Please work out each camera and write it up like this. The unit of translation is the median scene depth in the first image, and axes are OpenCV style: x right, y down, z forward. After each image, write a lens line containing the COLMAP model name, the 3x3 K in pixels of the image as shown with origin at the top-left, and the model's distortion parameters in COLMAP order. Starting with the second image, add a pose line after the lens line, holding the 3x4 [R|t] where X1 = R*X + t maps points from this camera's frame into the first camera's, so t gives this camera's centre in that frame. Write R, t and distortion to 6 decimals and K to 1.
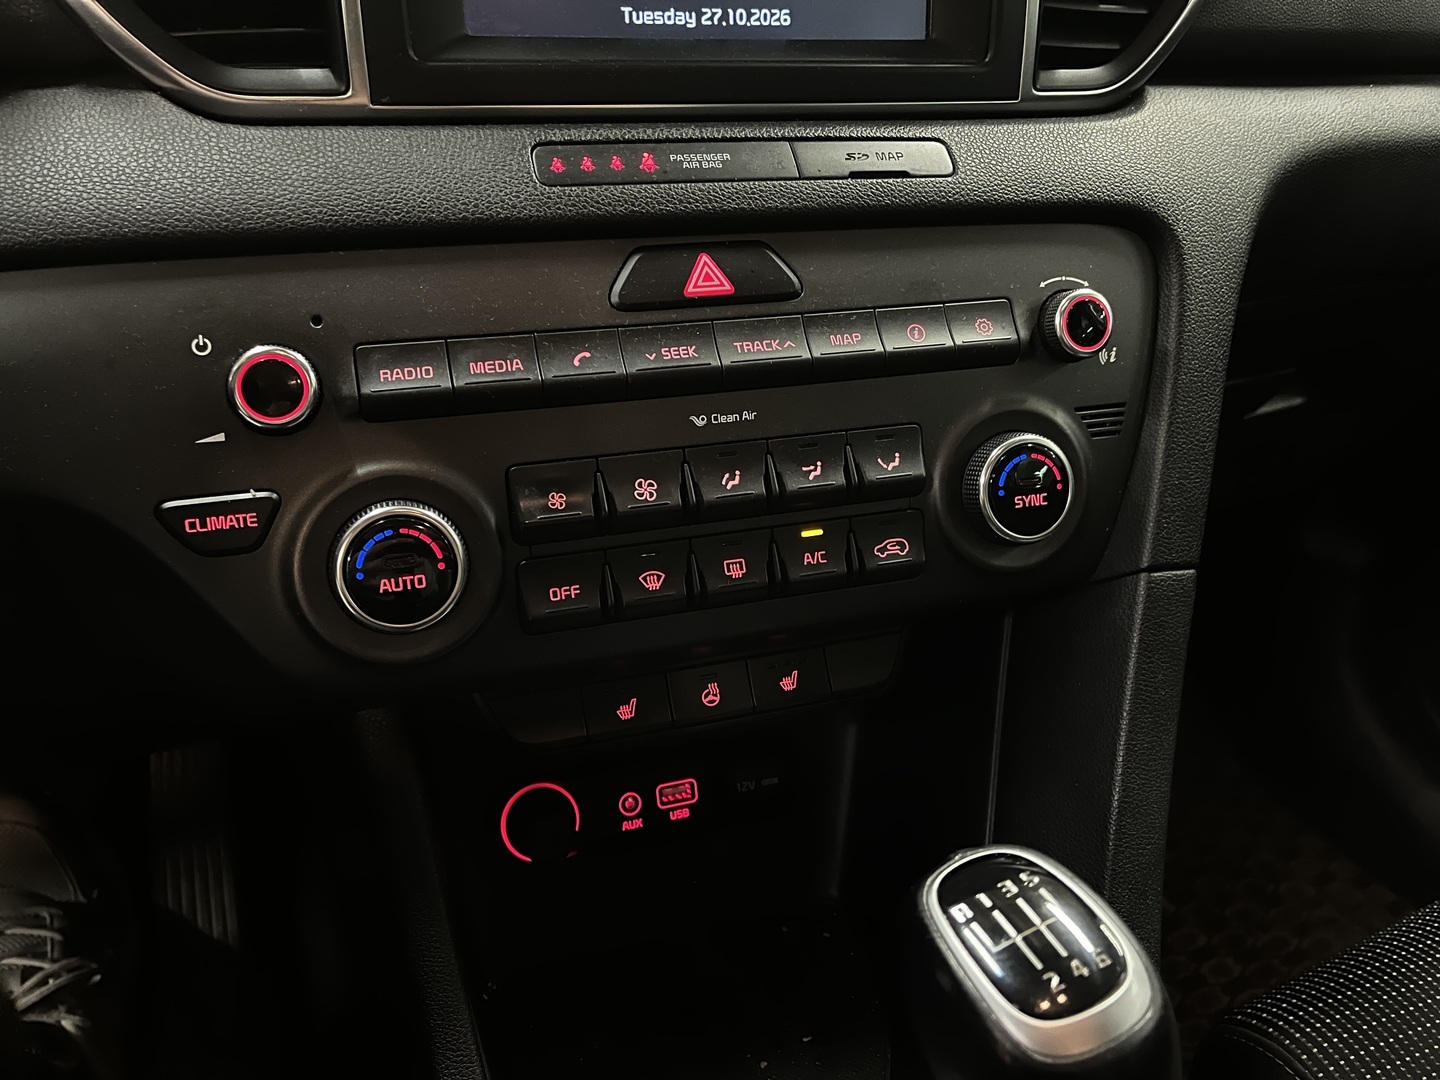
lens RADIAL K [[1090.8, 0, 720.0], [0, 1090.8, 540.0], [0, 0, 1]] dist [0.050571, -0.072405]
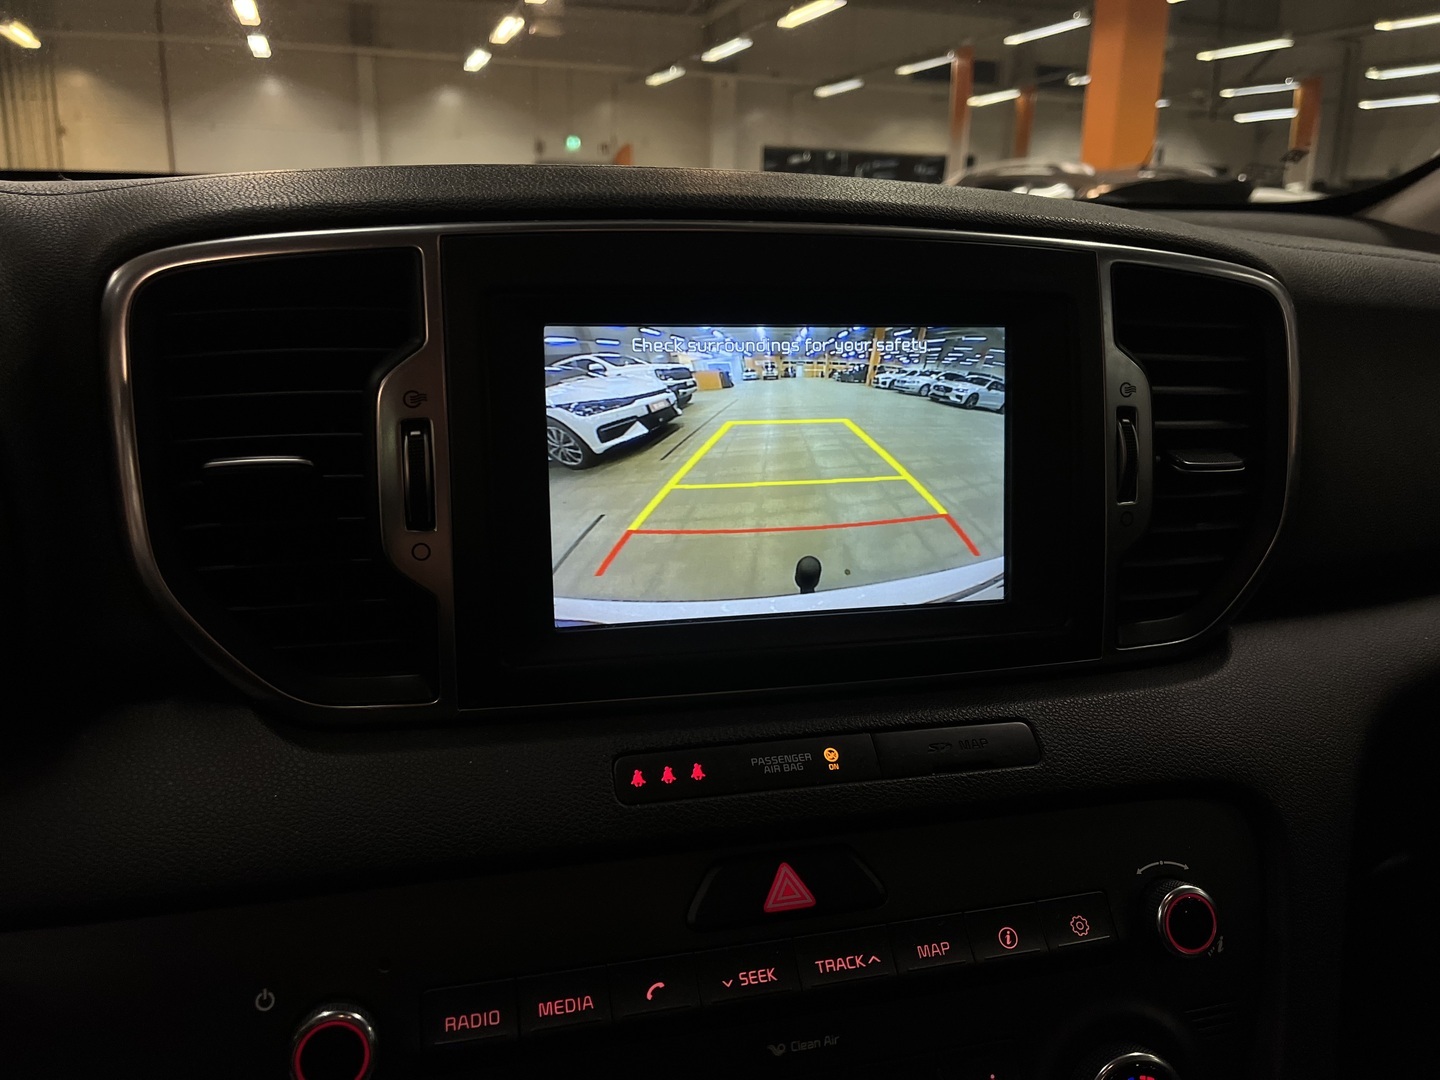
lens RADIAL K [[1091.4, 0, 720.0], [0, 1091.4, 540.0], [0, 0, 1]] dist [-0.023856, 0.099056]
pose [[0.998443, 0.009962, -0.054876, -0.021598], [-0.021275, 0.977551, -0.209623, -0.340153], [0.051556, 0.210464, 0.976241, -0.003053]]
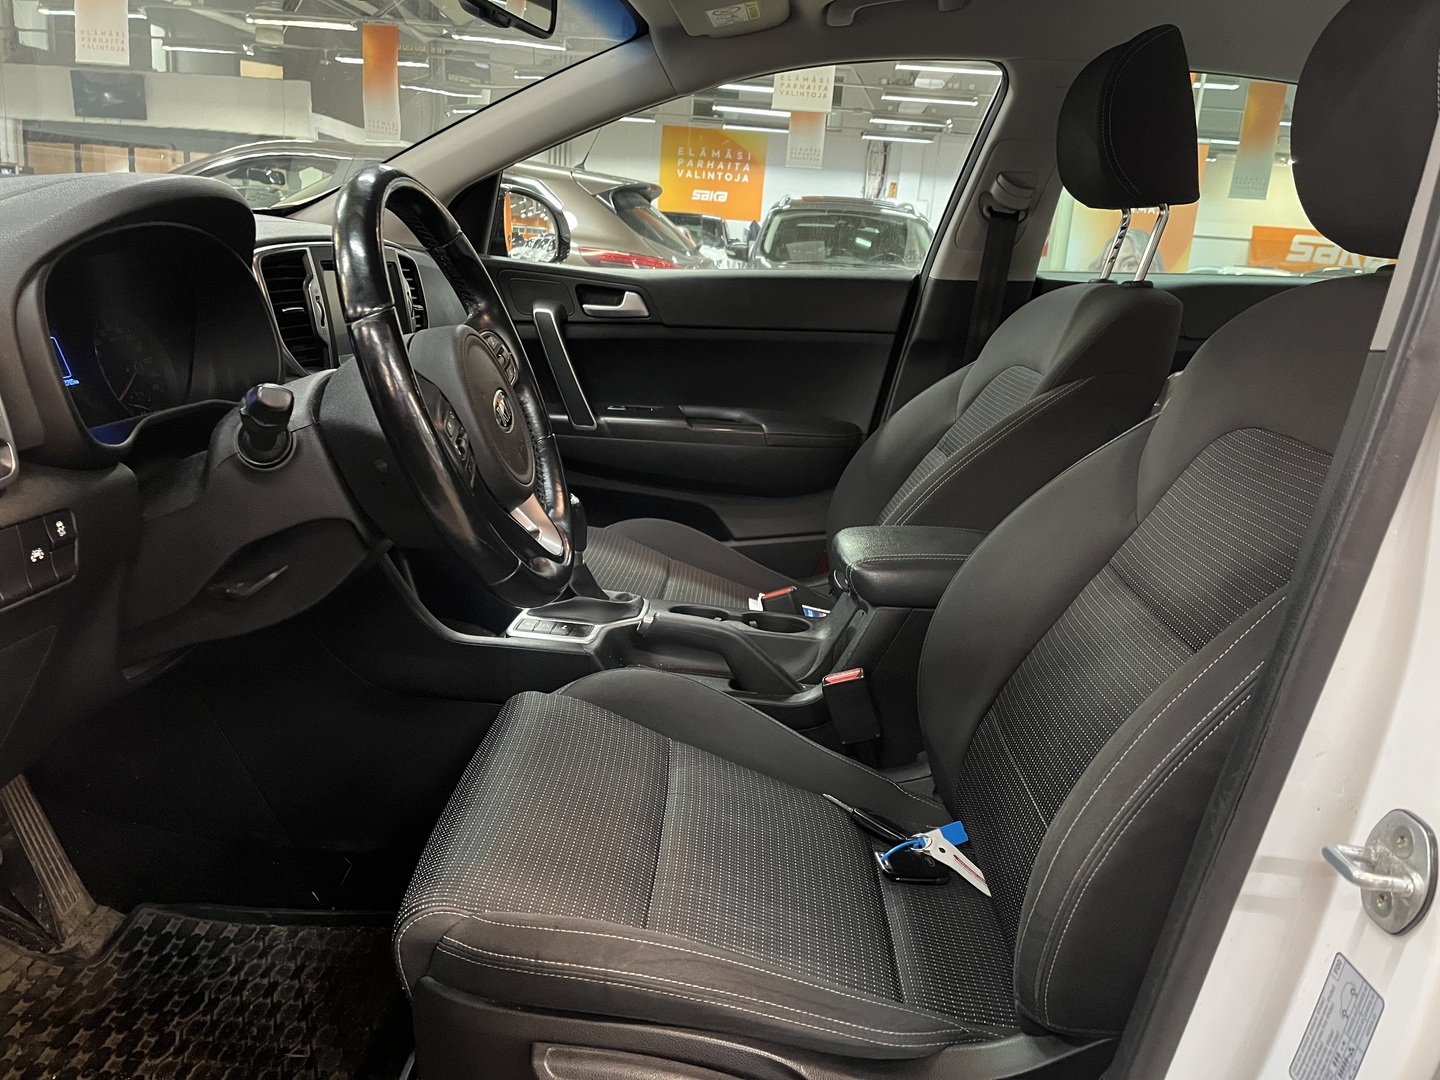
lens RADIAL K [[1090.8, 0, 720.0], [0, 1090.8, 540.0], [0, 0, 1]] dist [0.050571, -0.072405]
pose [[0.446147, -0.223707, 0.866549, -3.065896], [0.361776, 0.930700, 0.054006, 0.395425], [-0.818579, 0.289402, 0.496161, -1.763199]]
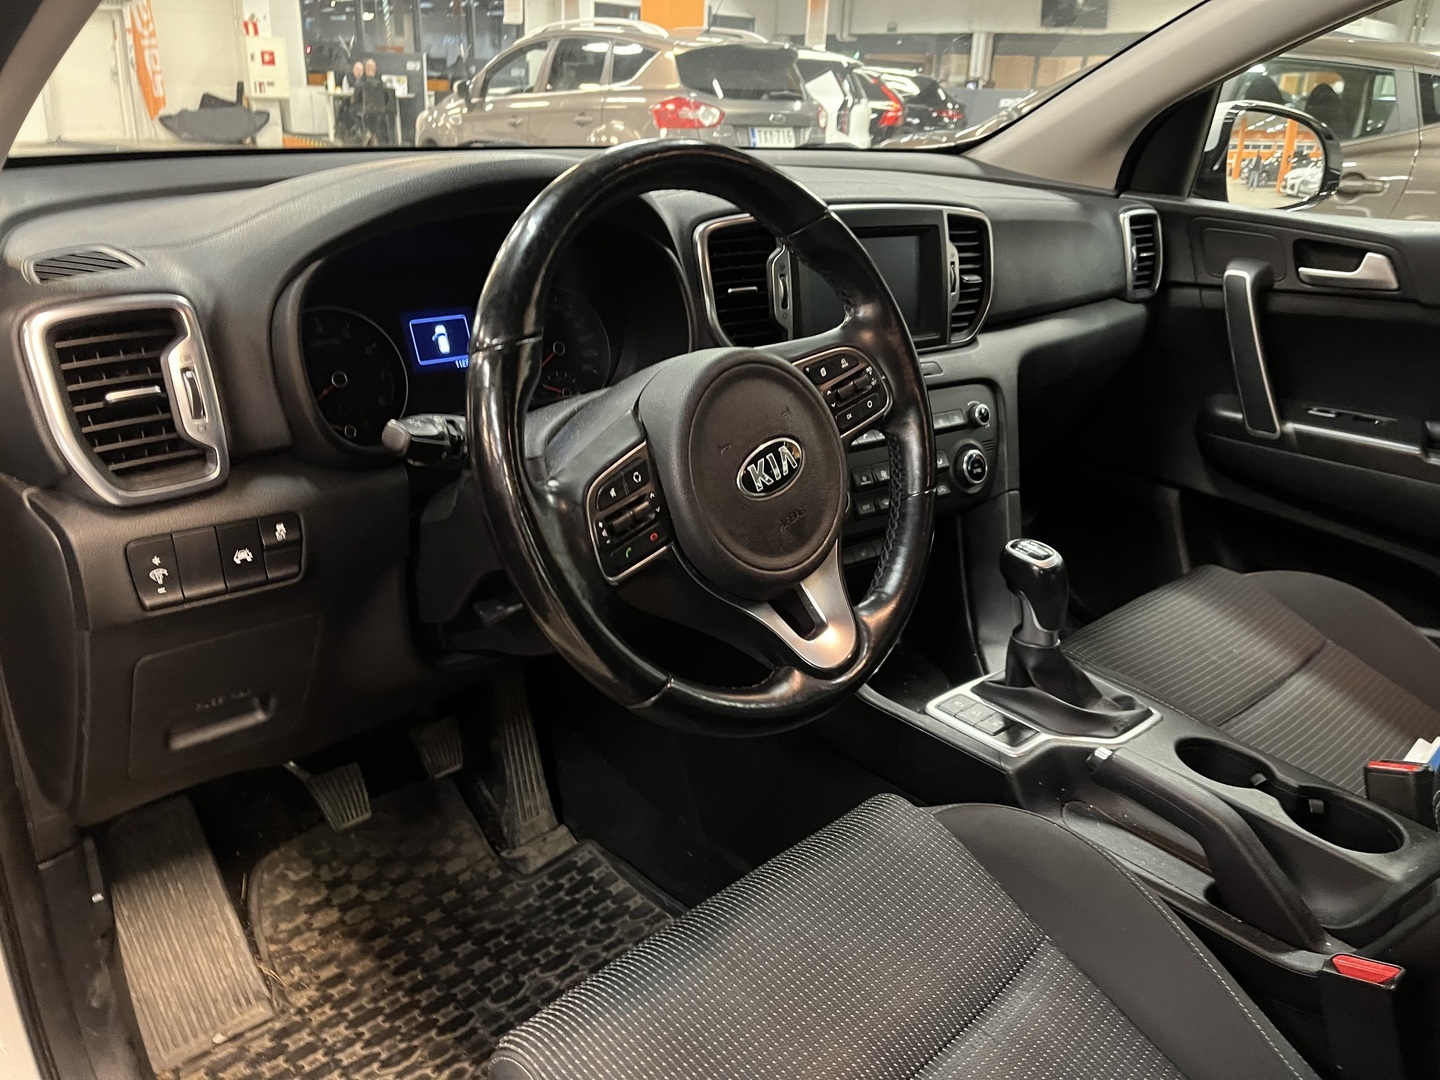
lens RADIAL K [[1090.8, 0, 720.0], [0, 1090.8, 540.0], [0, 0, 1]] dist [0.050571, -0.072405]
pose [[0.946016, -0.111283, 0.304417, -1.536851], [0.137433, 0.988323, -0.065798, 0.293109], [-0.293540, 0.104083, 0.950264, -1.939341]]
